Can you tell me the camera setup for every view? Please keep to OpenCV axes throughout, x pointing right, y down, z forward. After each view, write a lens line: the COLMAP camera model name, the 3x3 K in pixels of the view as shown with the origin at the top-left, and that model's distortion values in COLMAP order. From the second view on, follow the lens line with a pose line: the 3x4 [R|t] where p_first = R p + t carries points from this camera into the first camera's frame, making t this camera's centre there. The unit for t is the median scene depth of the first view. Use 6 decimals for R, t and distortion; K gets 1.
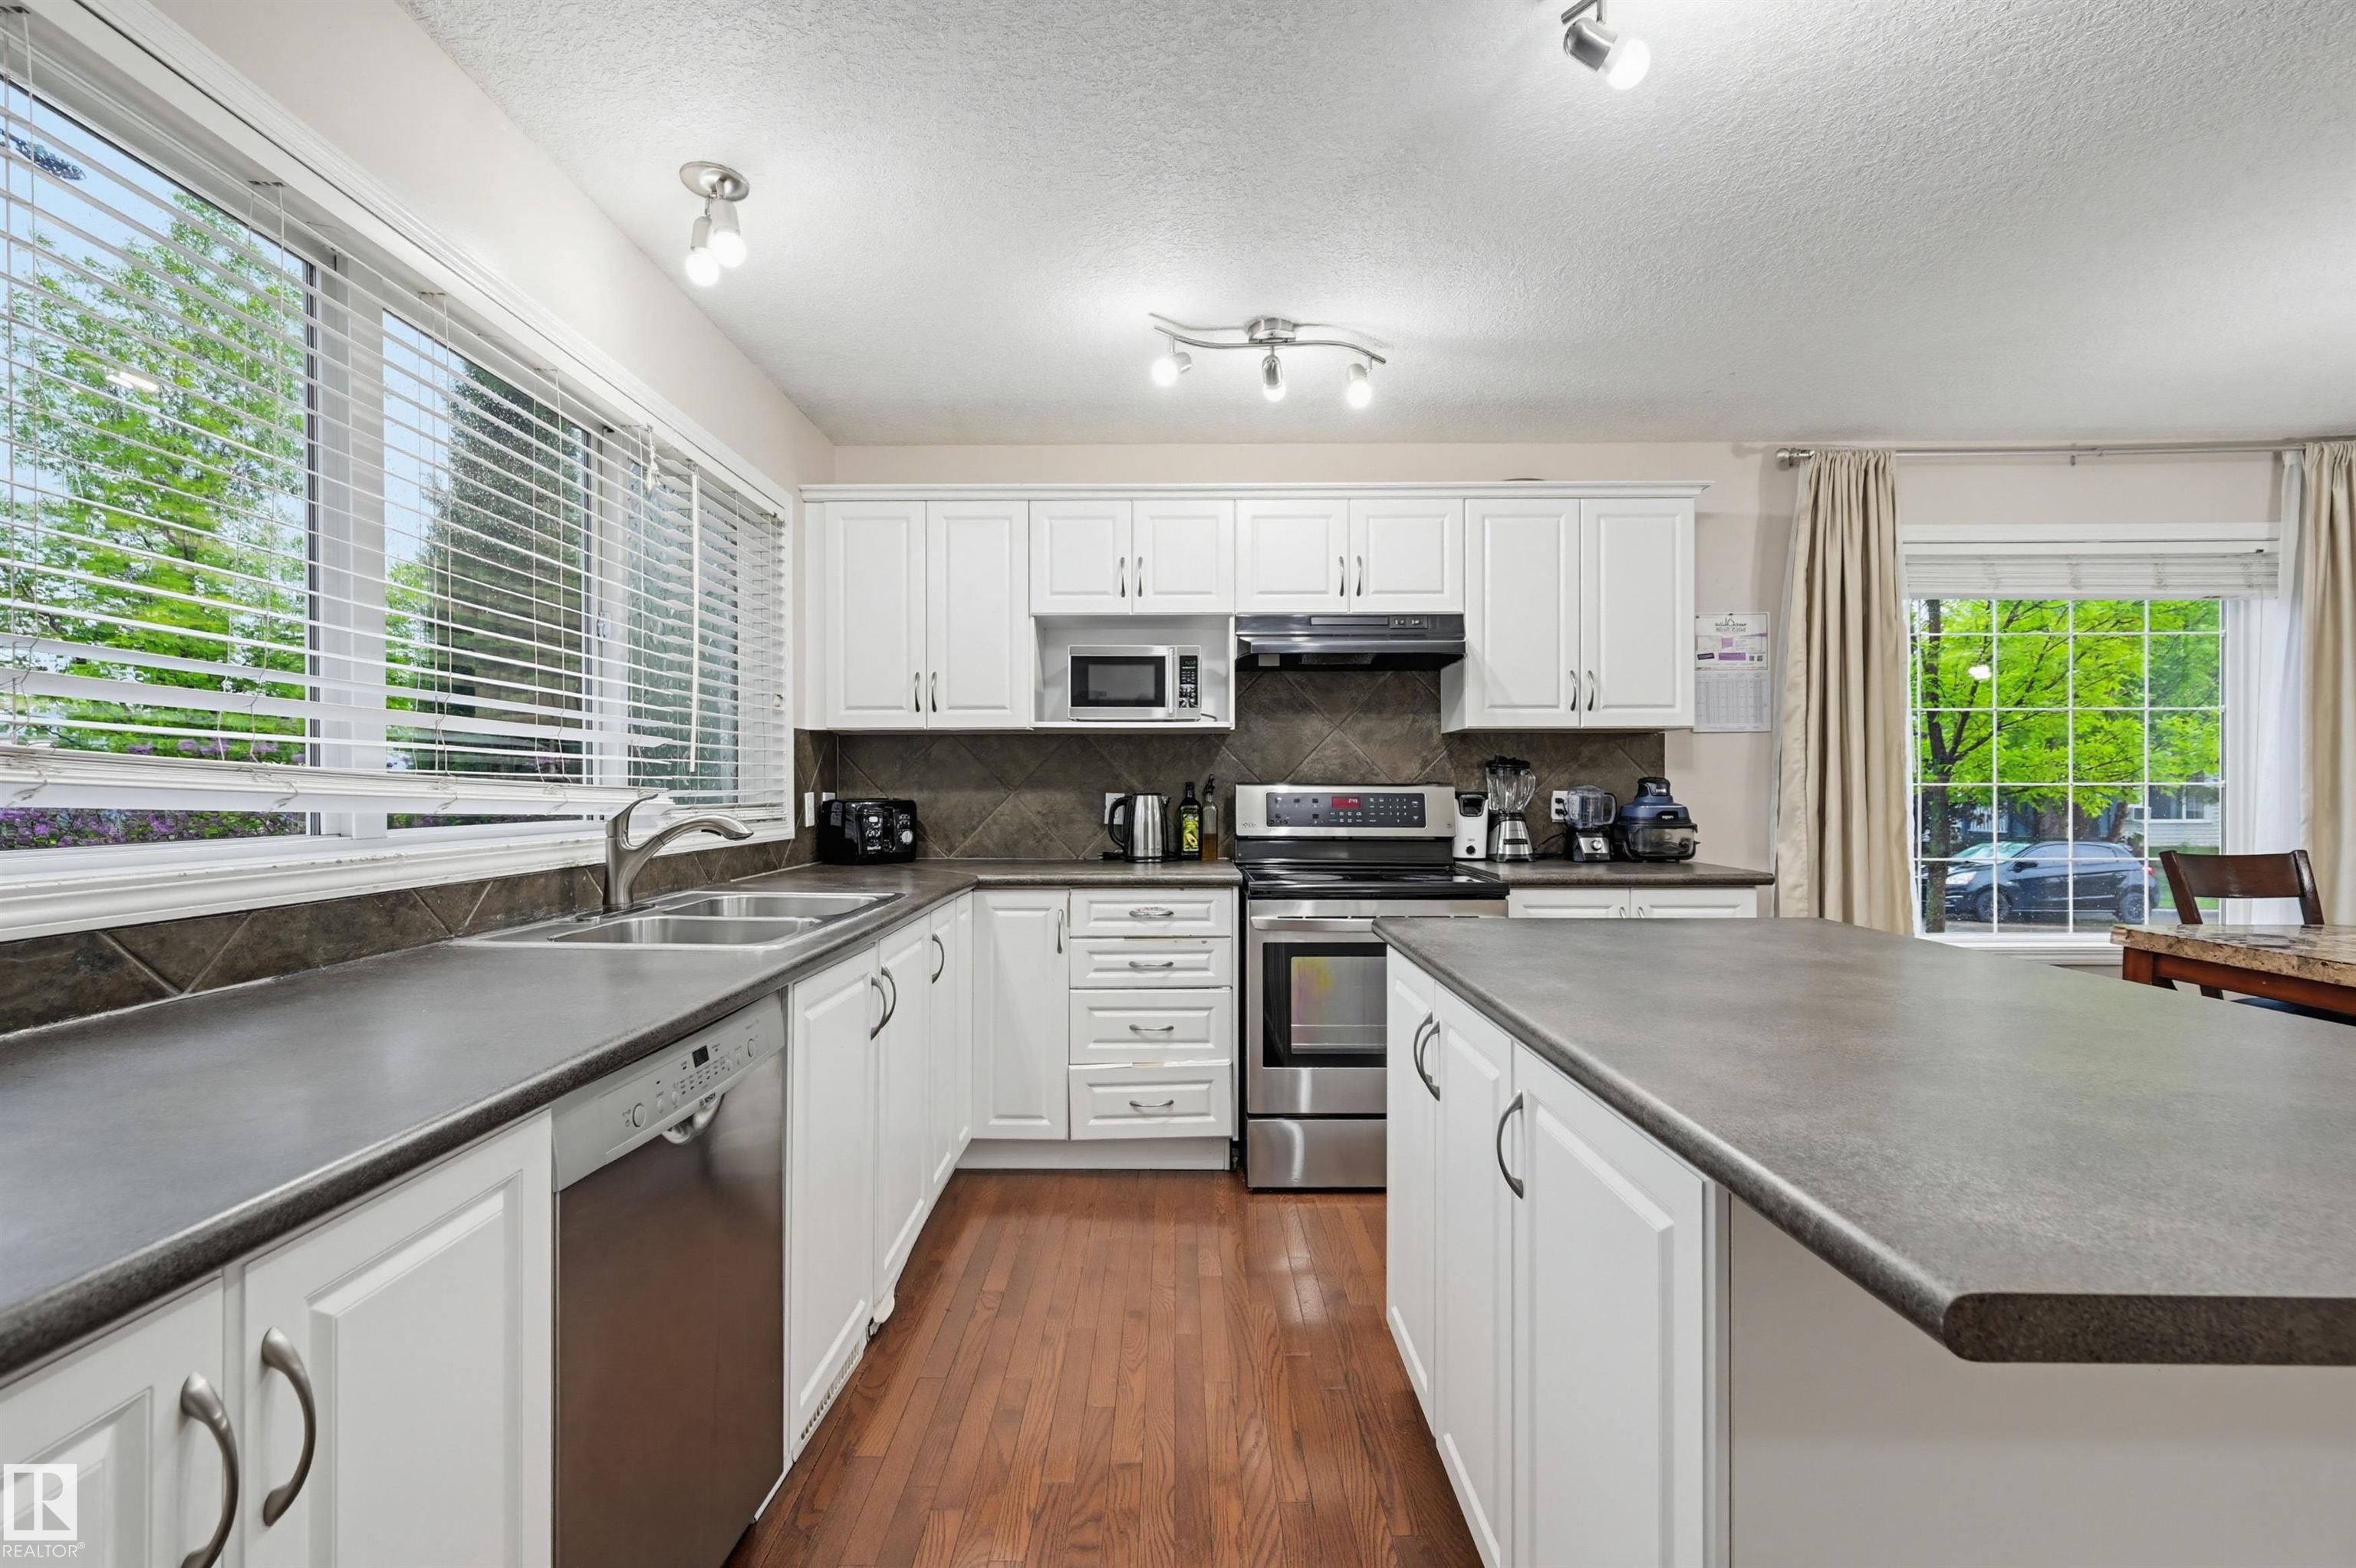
lens RADIAL K [[999.9, 0, 1163.8], [0, 999.9, 794.1], [0, 0, 1]] dist [0.000173, 0.000034]
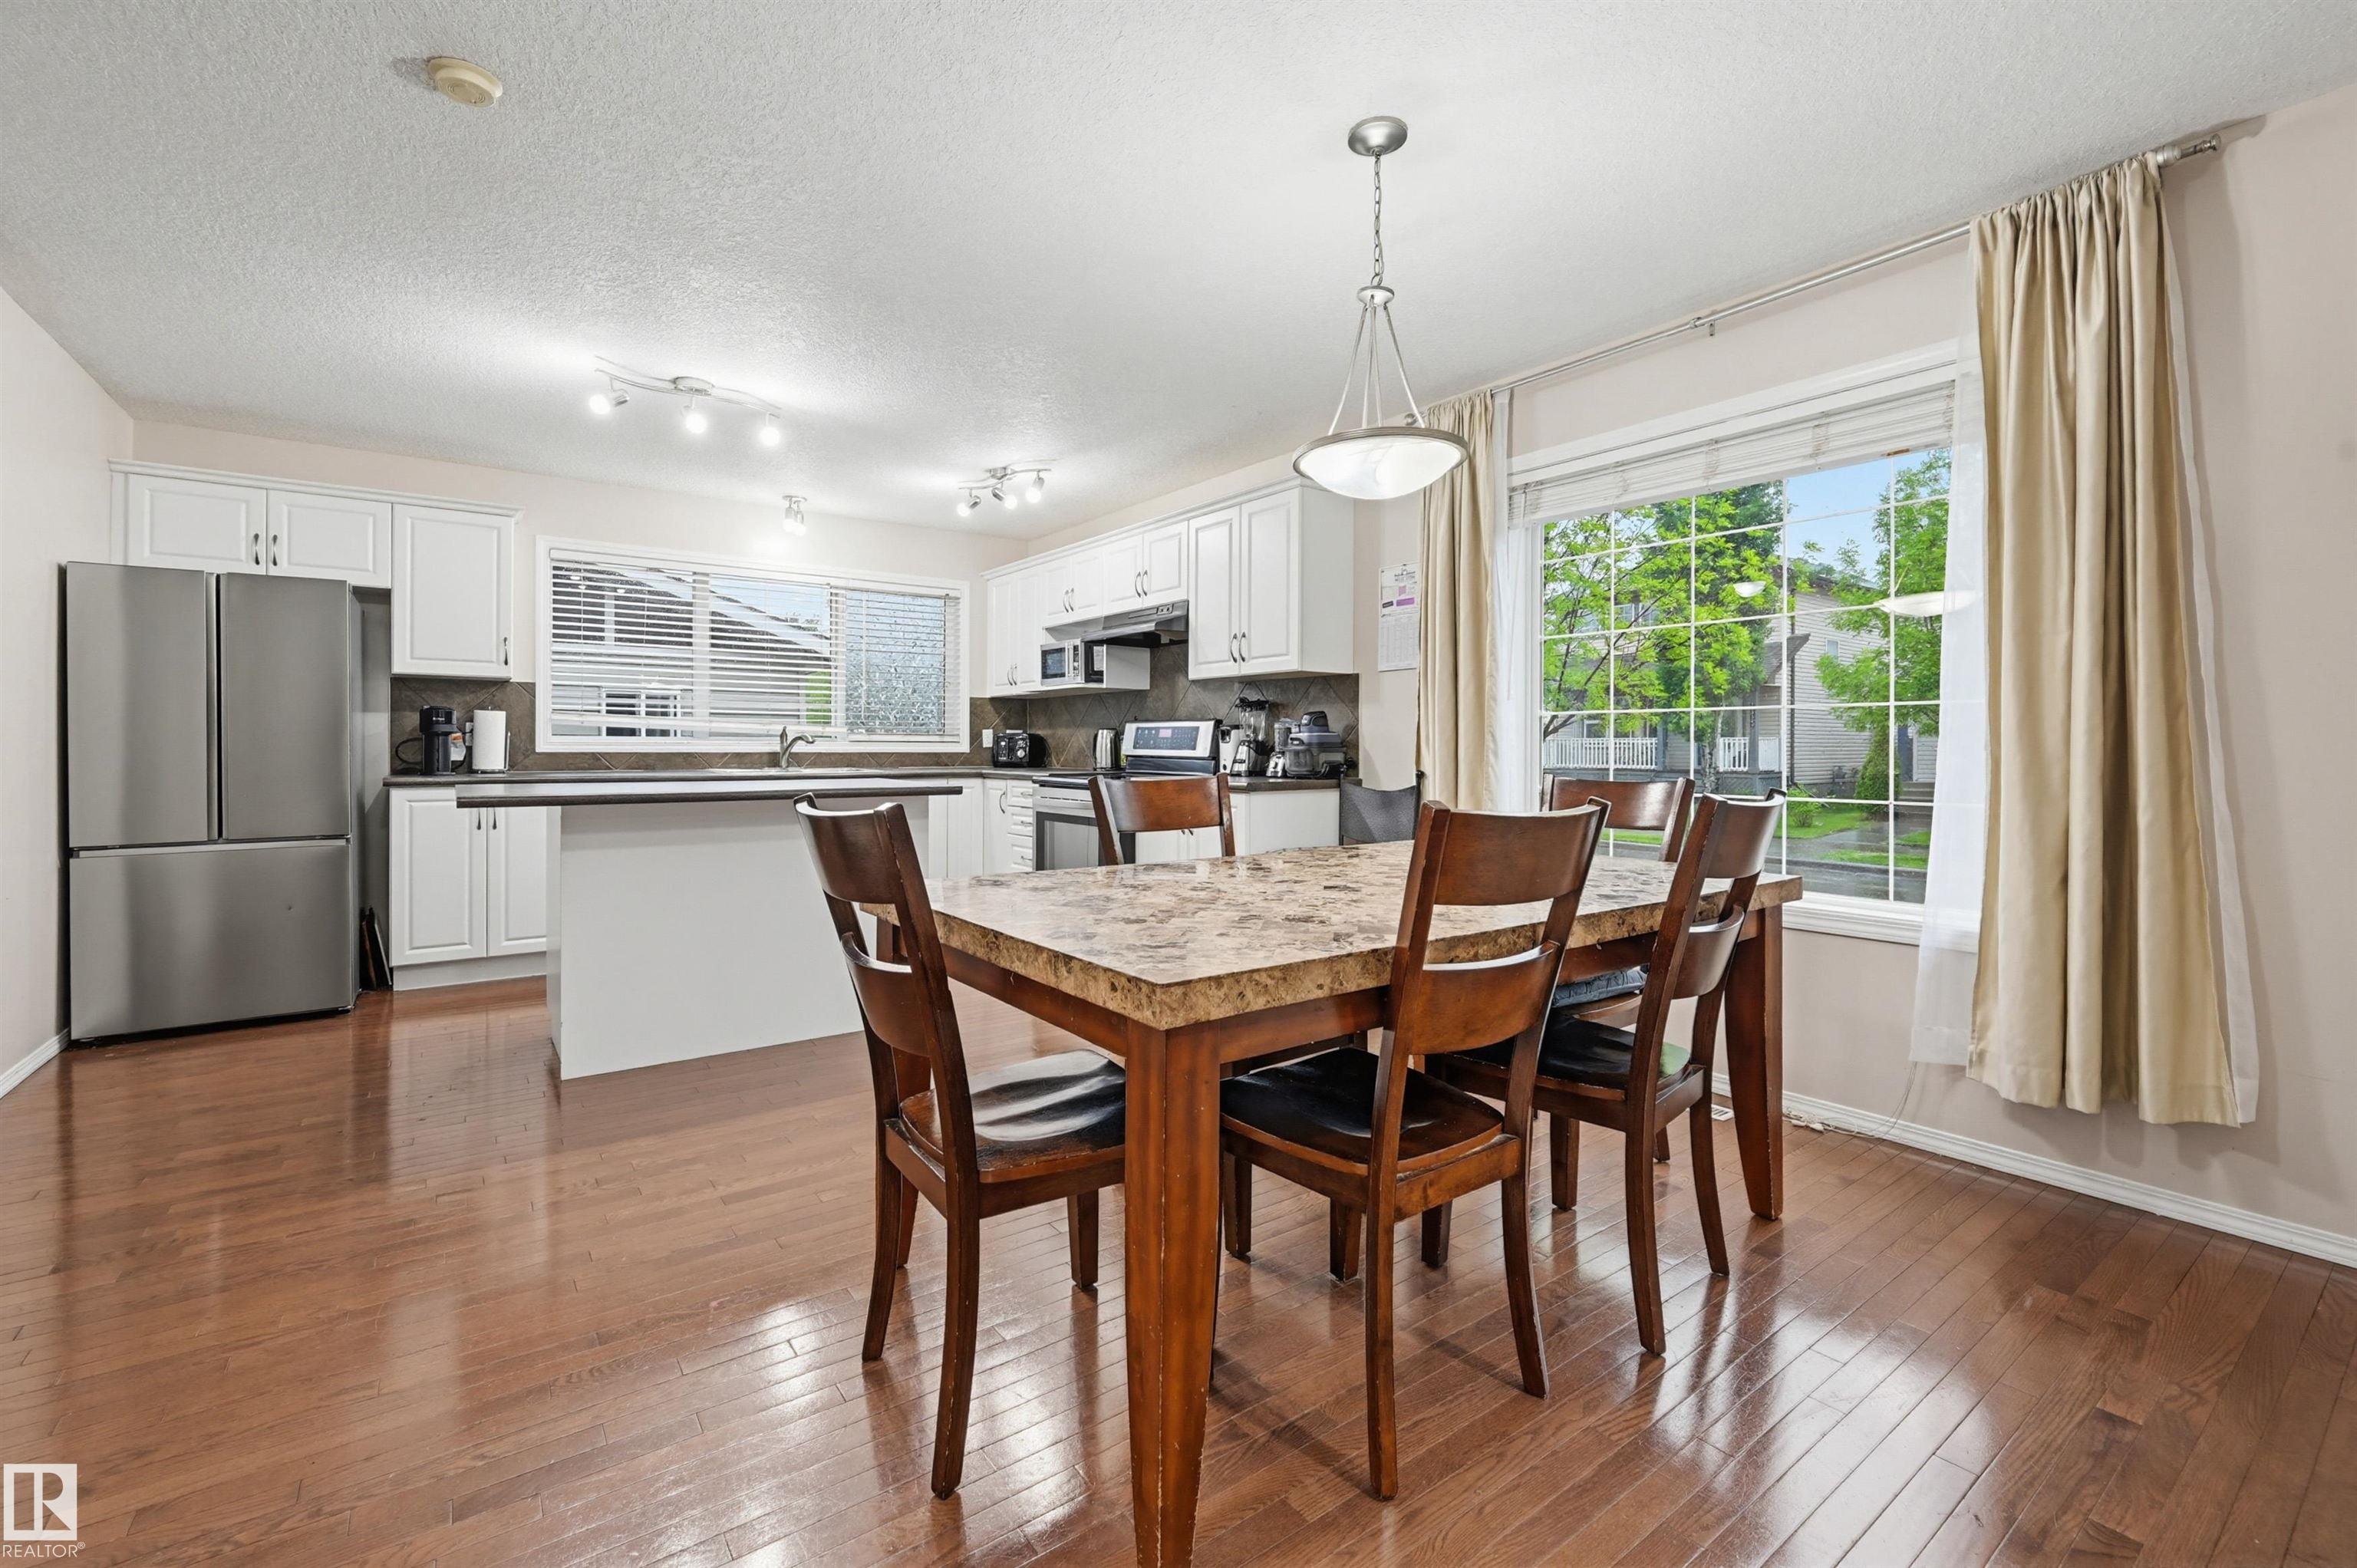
lens RADIAL K [[987.8, 0, 1169.5], [0, 987.8, 747.8], [0, 0, 1]] dist [-0.000542, -0.000055]
pose [[0.600547, 0.004714, -0.799576, 1.373421], [-0.008299, 0.999966, -0.000337, 0.031135], [0.799547, 0.006838, 0.600565, 0.124811]]
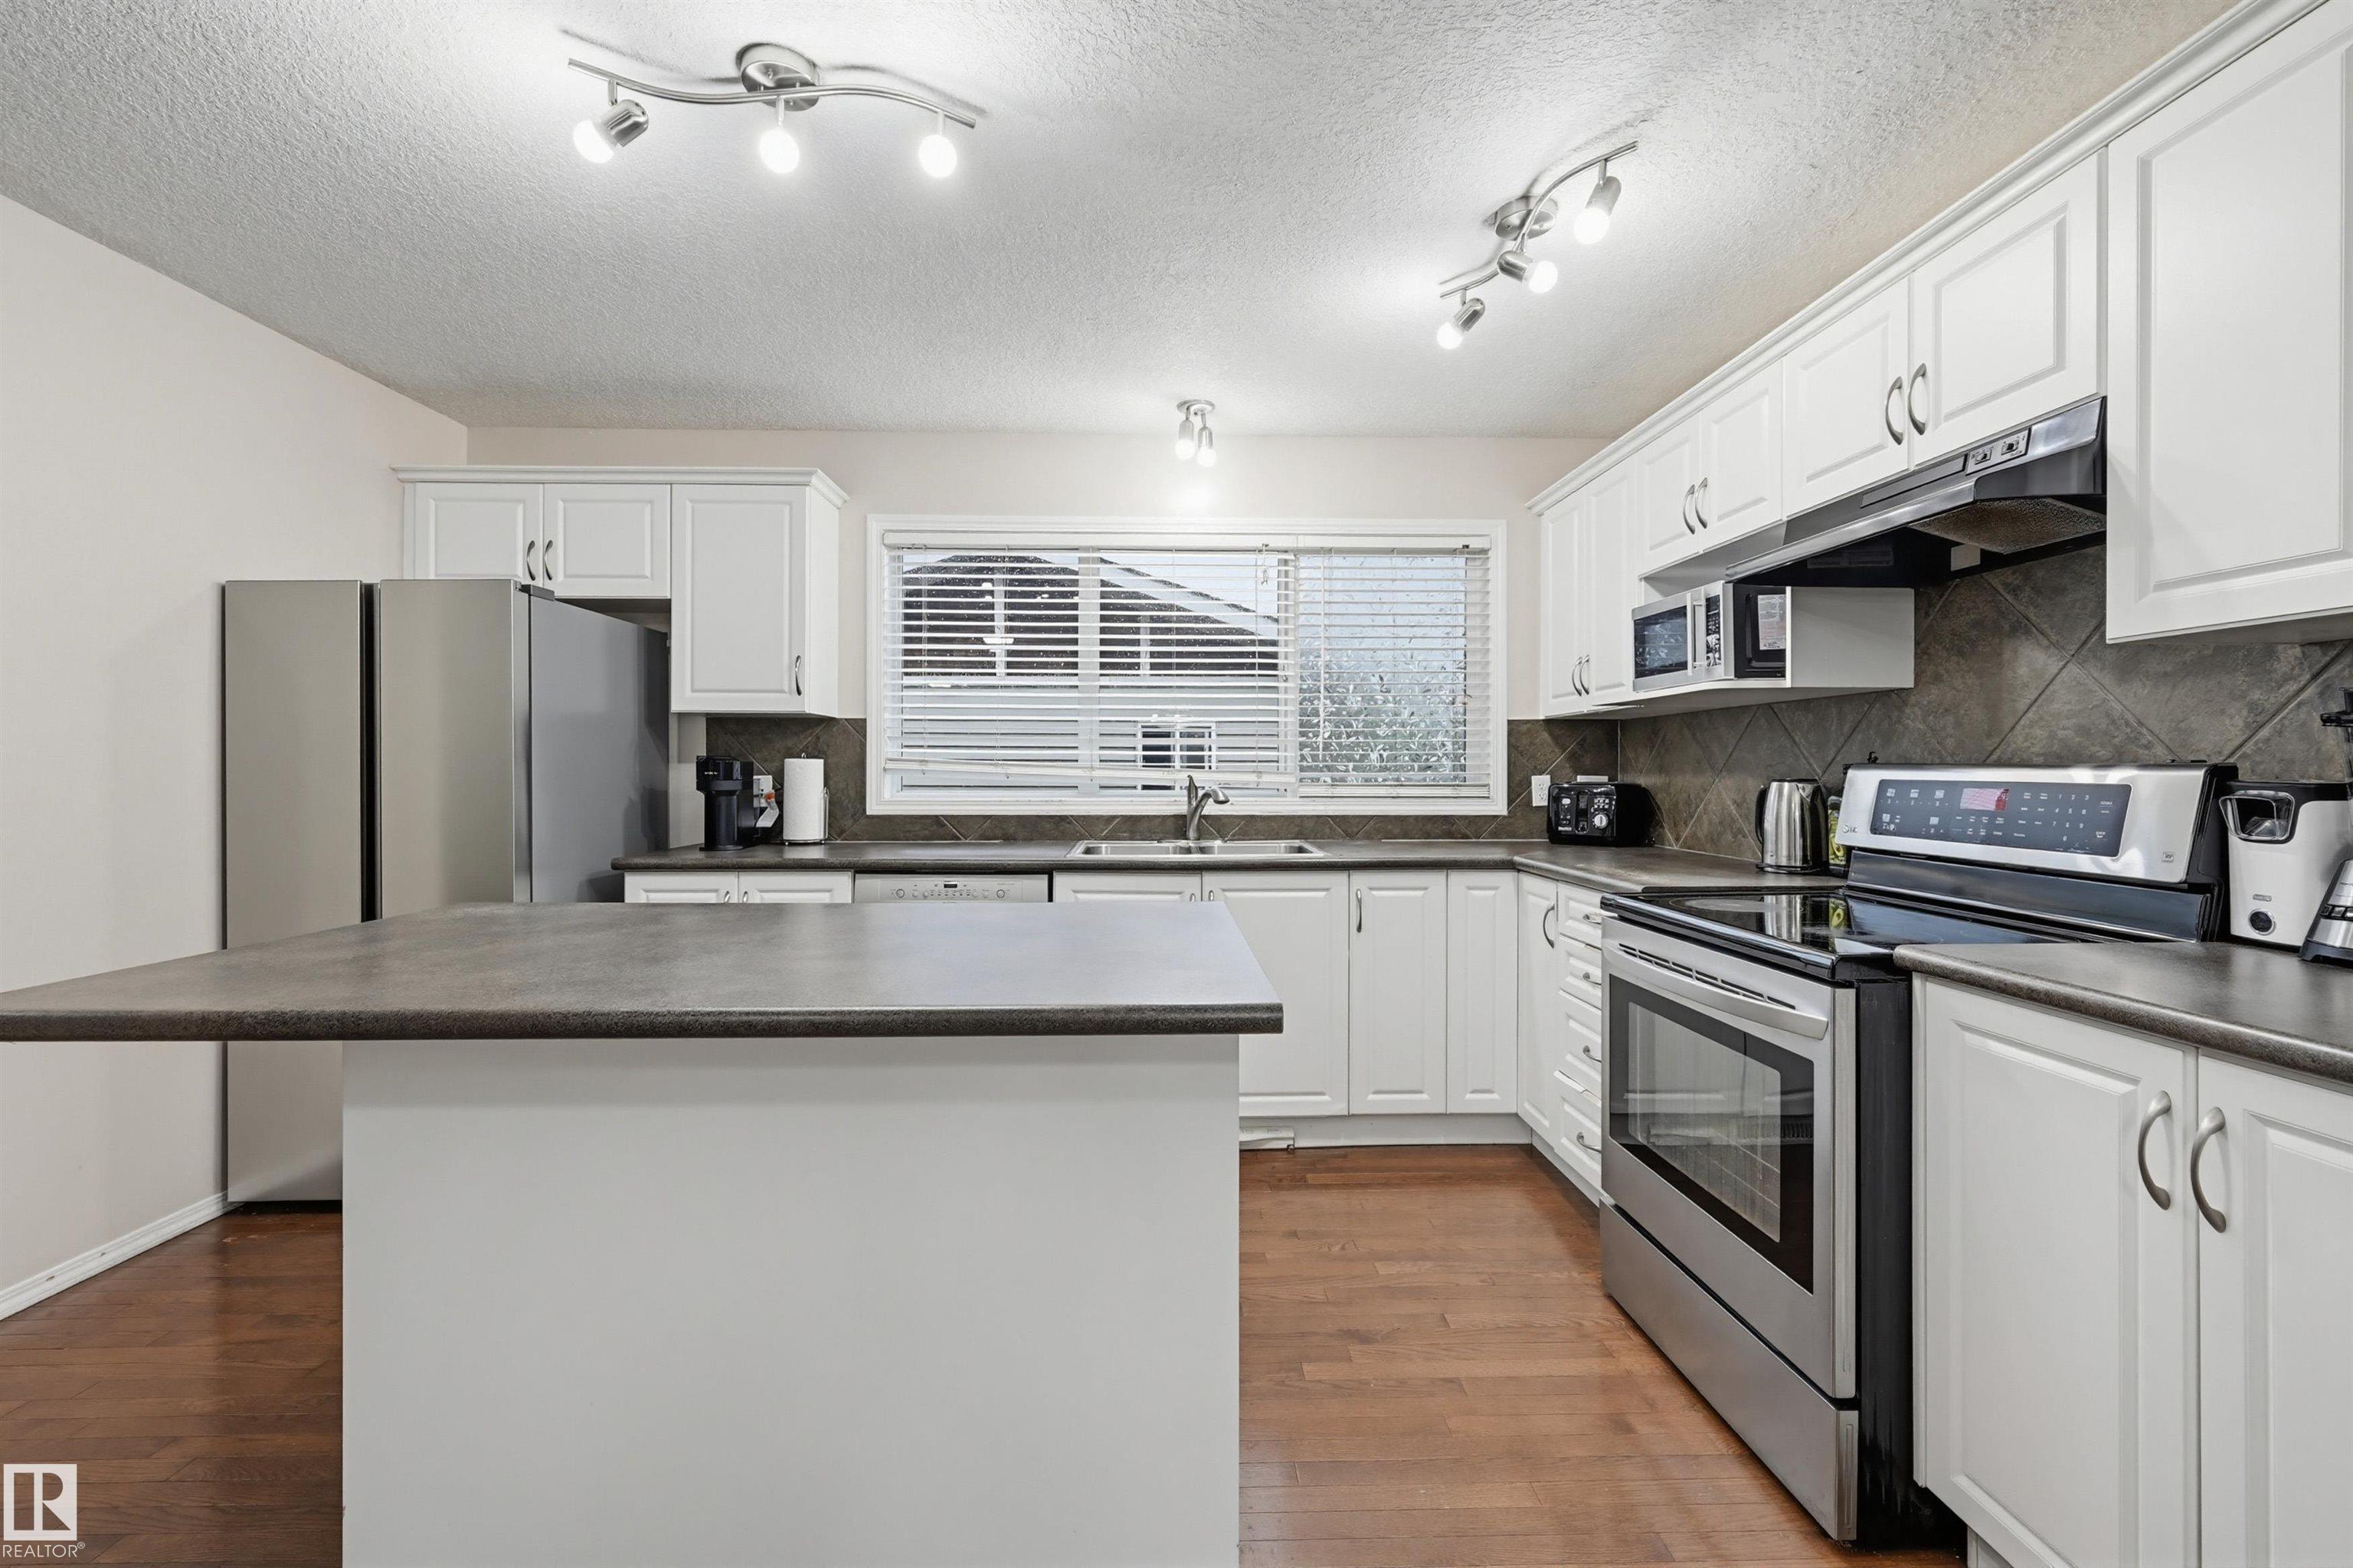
lens RADIAL K [[984.9, 0, 1182.4], [0, 984.9, 768.5], [0, 0, 1]] dist [-0.000776, -0.000032]
pose [[0.048374, -0.001115, -0.998829, 0.710255], [-0.005638, 0.999983, -0.001390, -0.005406], [0.998813, 0.005699, 0.048367, 0.537356]]
